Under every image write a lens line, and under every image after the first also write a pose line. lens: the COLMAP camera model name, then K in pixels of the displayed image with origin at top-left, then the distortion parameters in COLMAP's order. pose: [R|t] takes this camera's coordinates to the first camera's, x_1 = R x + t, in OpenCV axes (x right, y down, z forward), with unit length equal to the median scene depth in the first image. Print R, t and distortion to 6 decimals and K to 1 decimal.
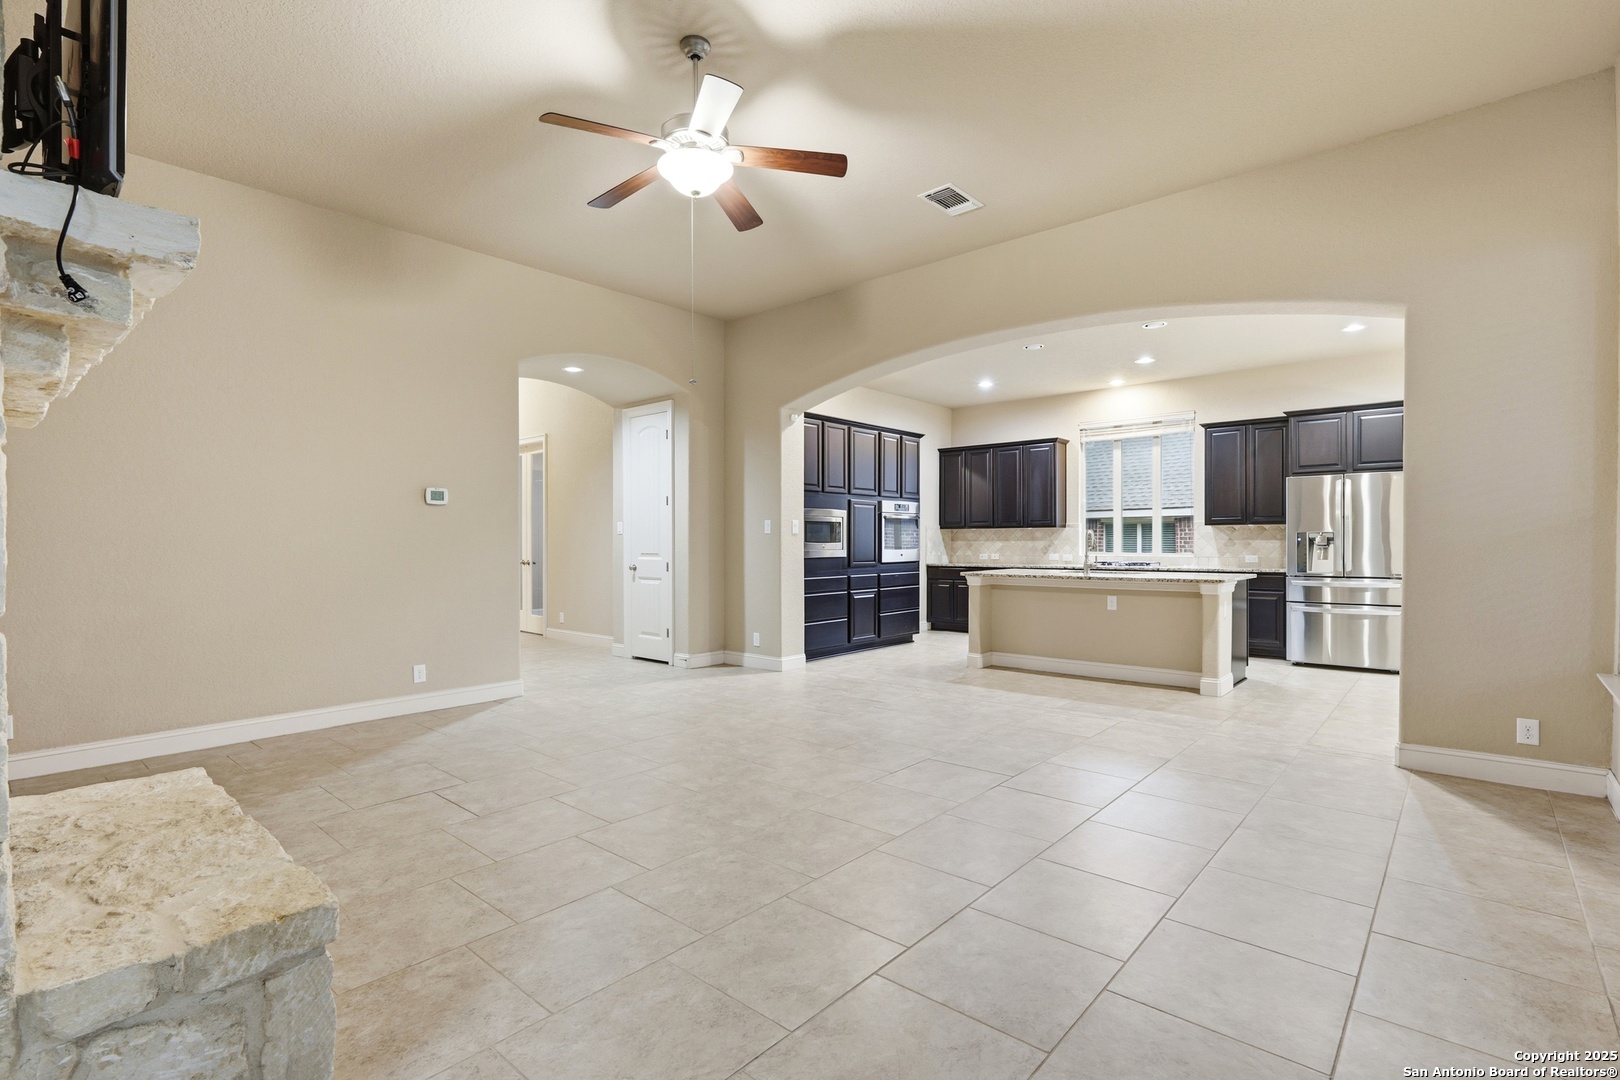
lens RADIAL K [[762.6, 0, 821.0], [0, 762.6, 544.0], [0, 0, 1]] dist [-0.001994, 0.000028]
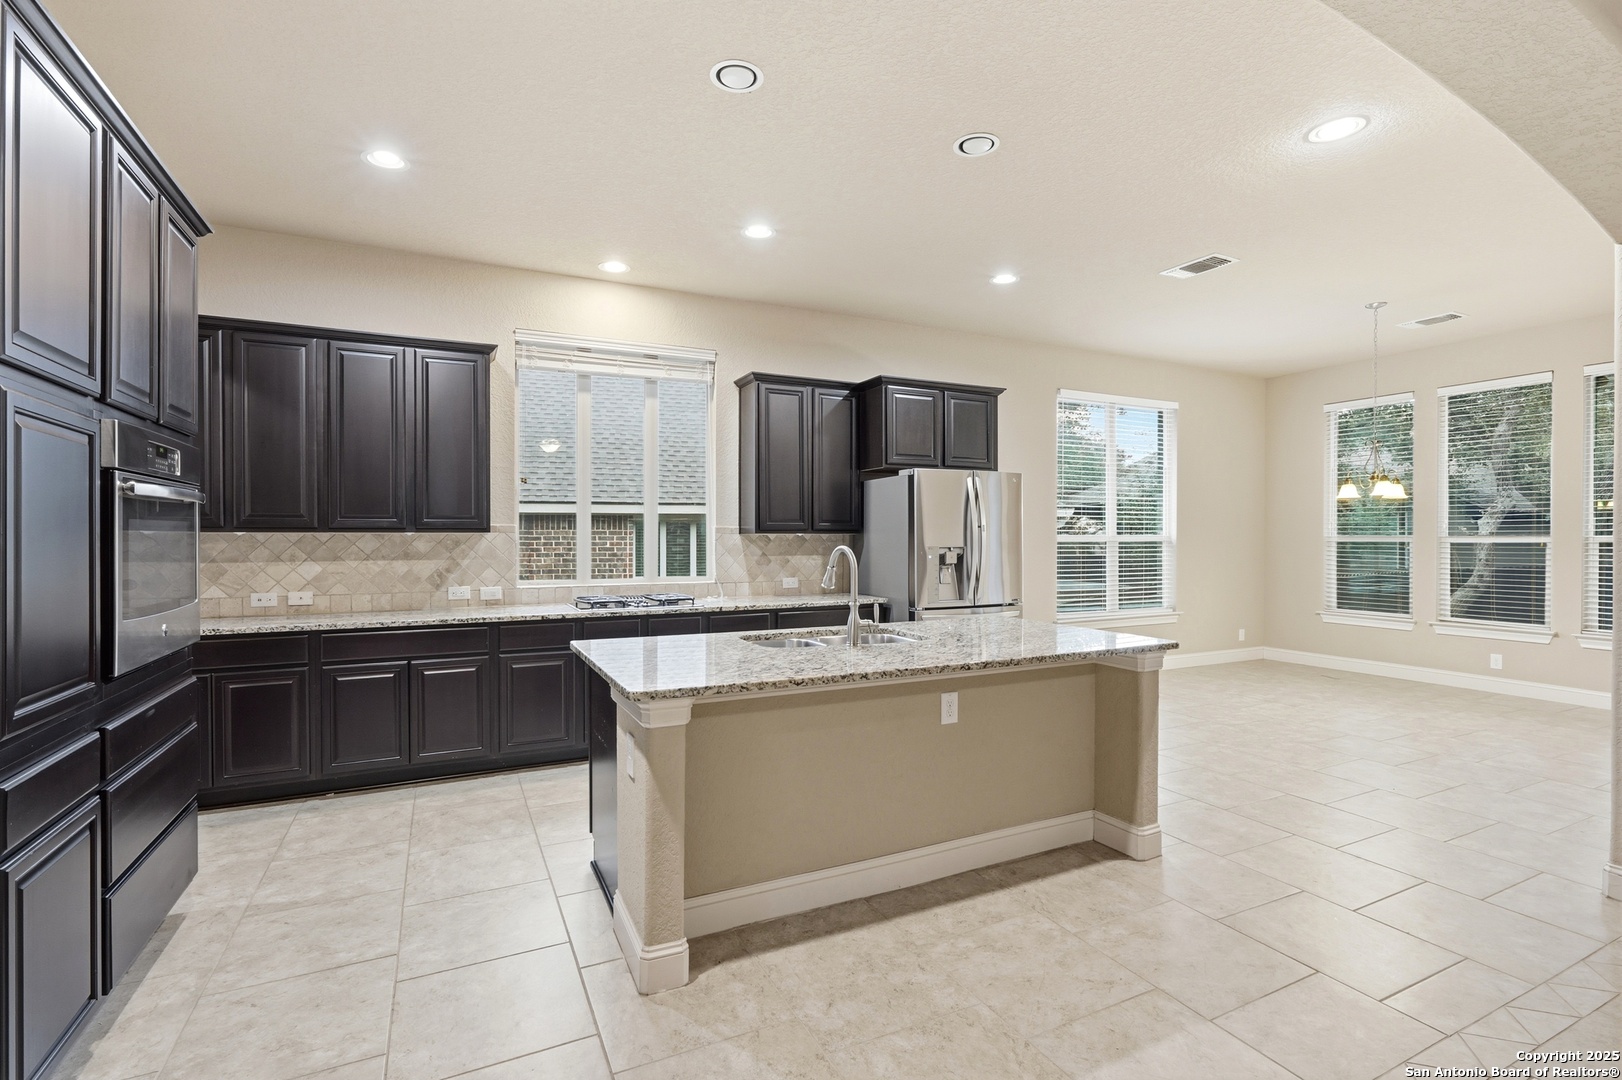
lens RADIAL K [[747.7, 0, 811.0], [0, 747.7, 540.0], [0, 0, 1]] dist [-0.006997, 0.000373]
pose [[0.391603, -0.000969, 0.920134, -0.050244], [0.001116, 0.999999, 0.000578, -0.019013], [-0.920133, 0.000801, 0.391604, 0.703593]]
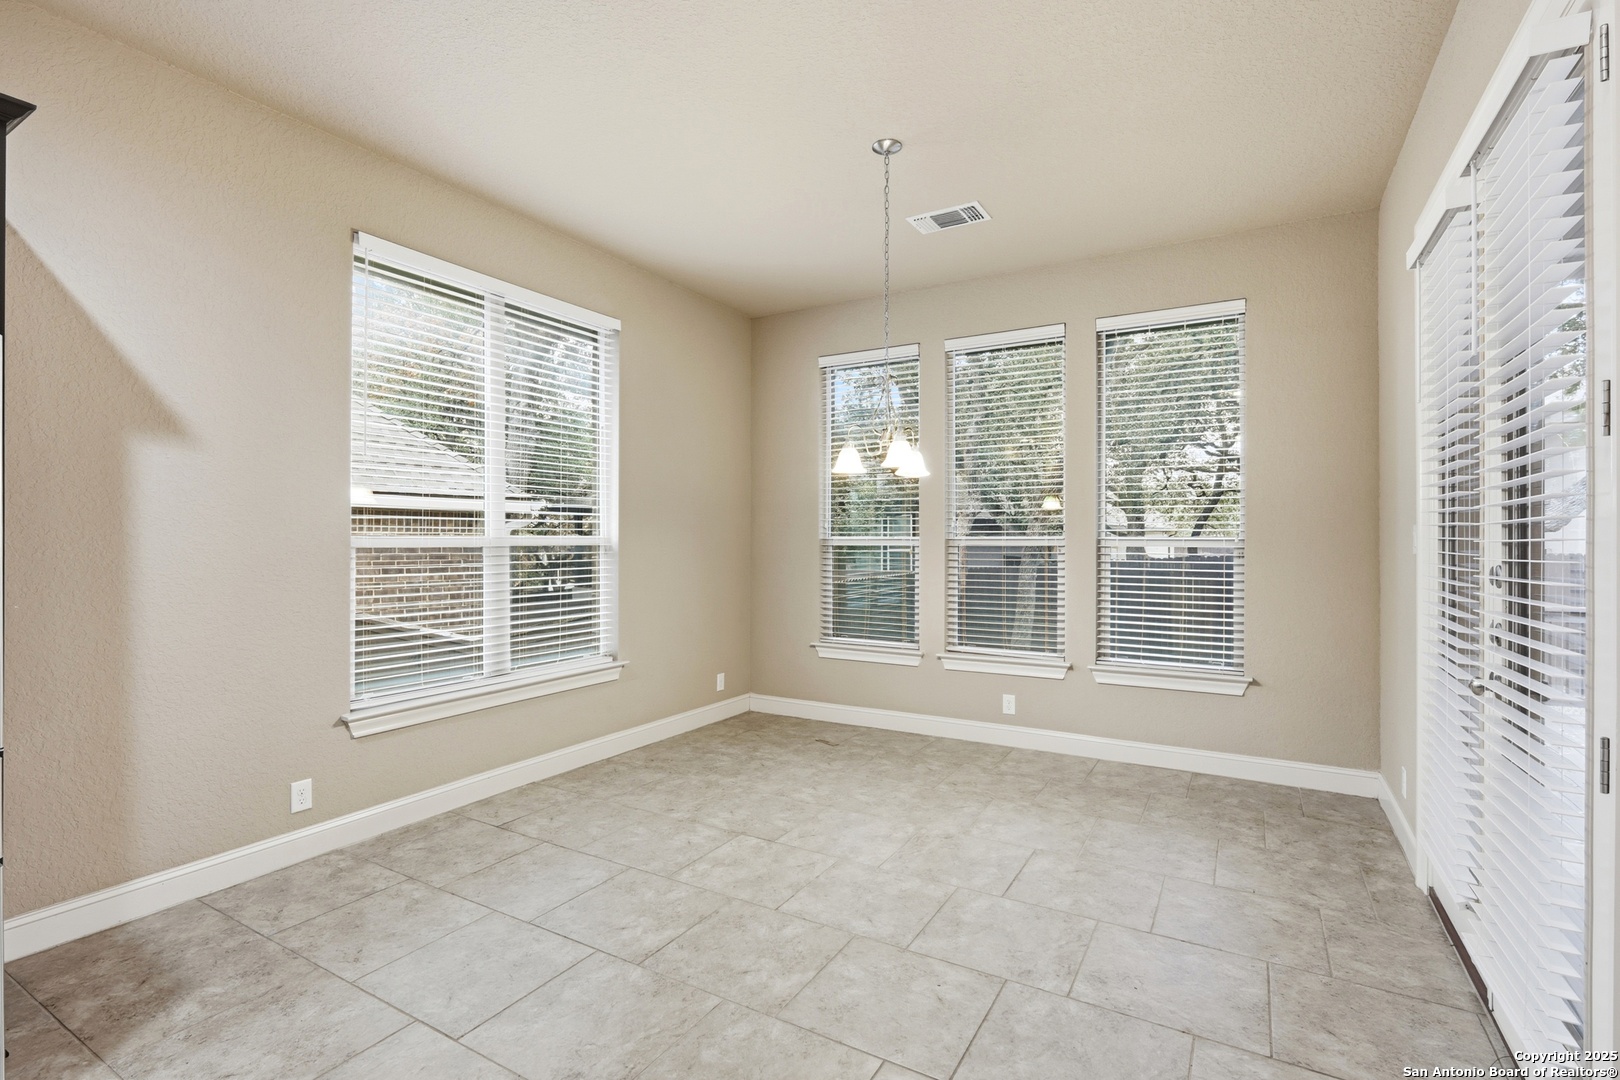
lens RADIAL K [[746.8, 0, 810.0], [0, 746.8, 540.0], [0, 0, 1]] dist [-0.006997, 0.000373]
pose [[-0.179159, 0.004936, 0.983808, 0.375063], [0.003277, 0.999985, -0.004420, -0.018047], [-0.983815, 0.002432, -0.179173, 0.611860]]
